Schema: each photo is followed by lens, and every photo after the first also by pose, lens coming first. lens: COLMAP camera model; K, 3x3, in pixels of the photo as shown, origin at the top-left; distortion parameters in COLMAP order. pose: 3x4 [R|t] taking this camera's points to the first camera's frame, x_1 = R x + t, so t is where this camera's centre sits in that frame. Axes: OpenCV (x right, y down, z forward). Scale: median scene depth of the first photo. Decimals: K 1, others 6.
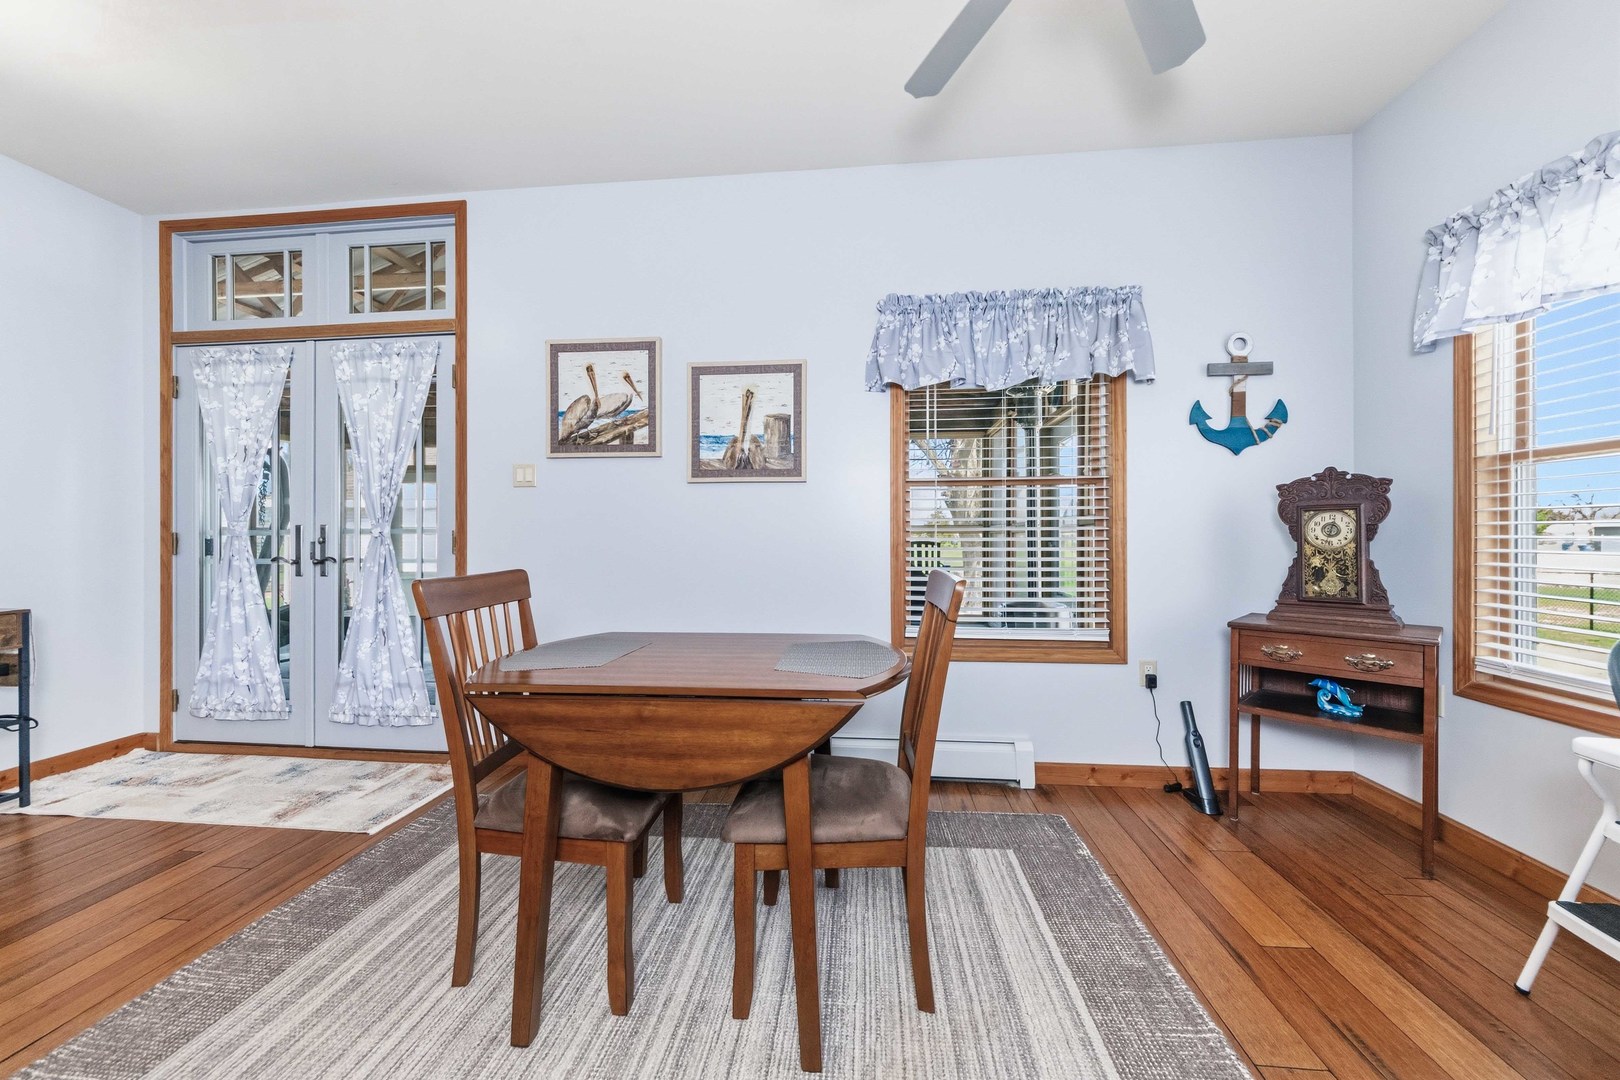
lens RADIAL K [[597.6, 0, 807.8], [0, 597.6, 537.5], [0, 0, 1]] dist [-0.000645, -0.000050]
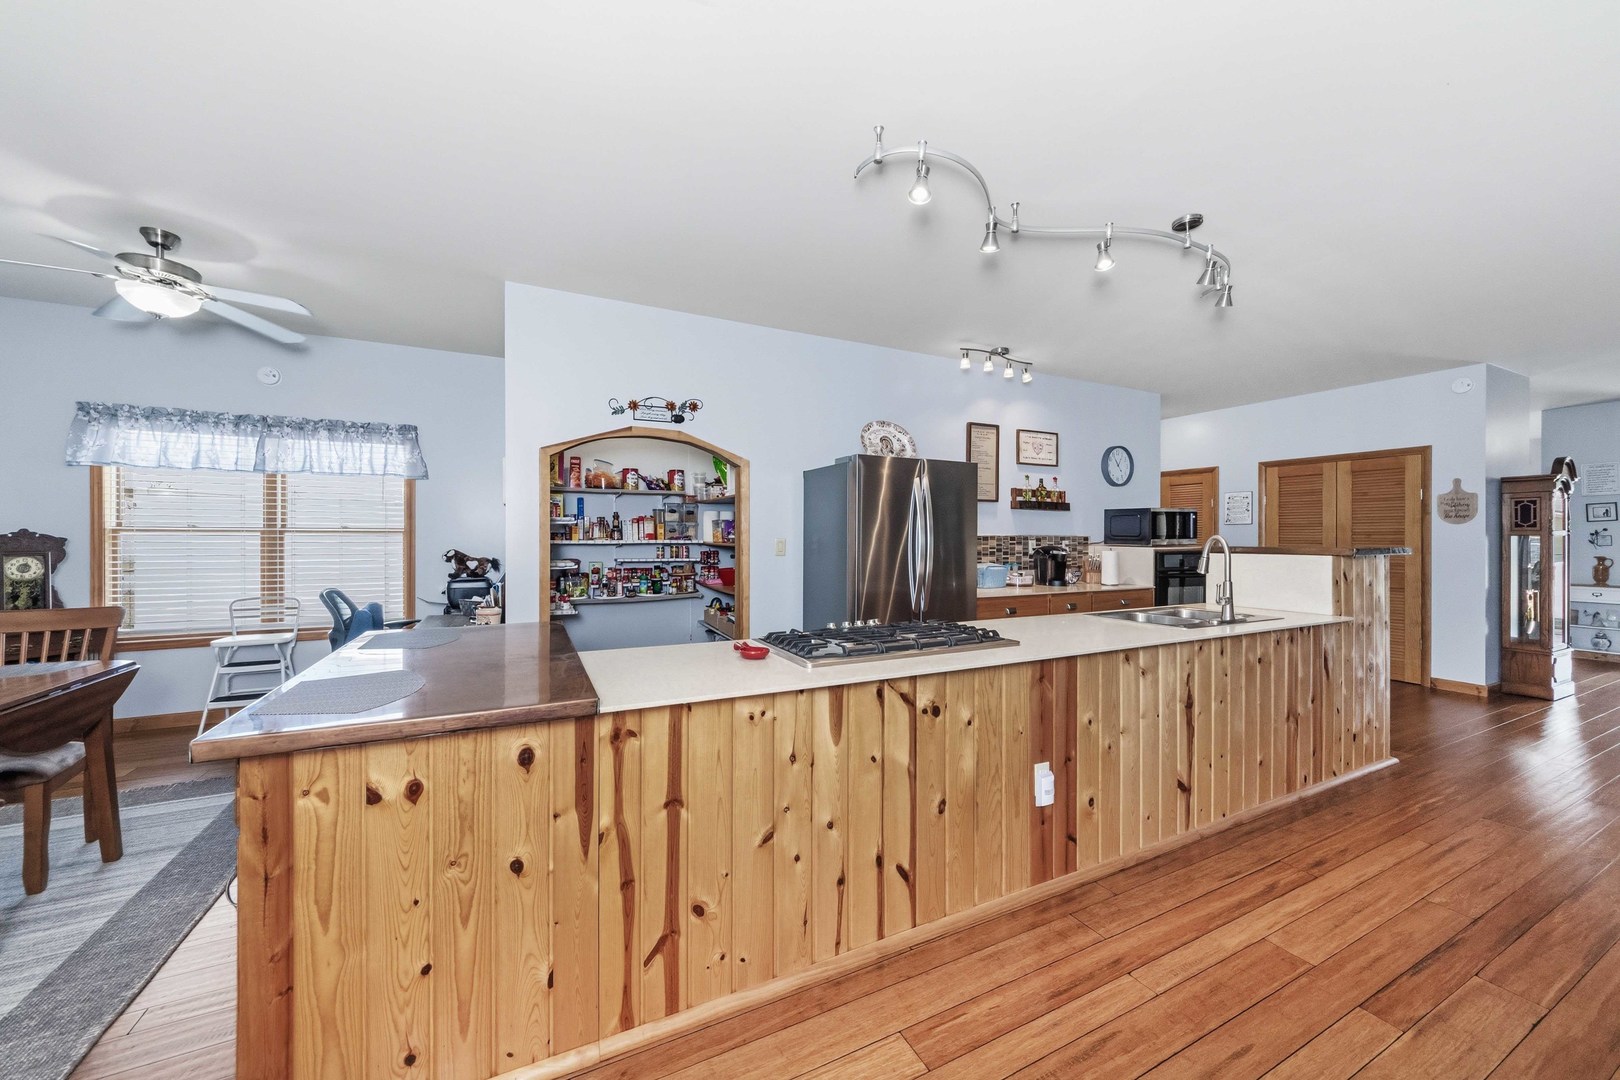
lens RADIAL K [[597.6, 0, 813.1], [0, 597.6, 538.2], [0, 0, 1]] dist [-0.000645, -0.000050]
pose [[-0.532417, 0.003841, 0.846474, -1.620842], [0.001529, 0.999992, -0.003576, -0.085332], [-0.846481, -0.000609, -0.532419, 0.069131]]
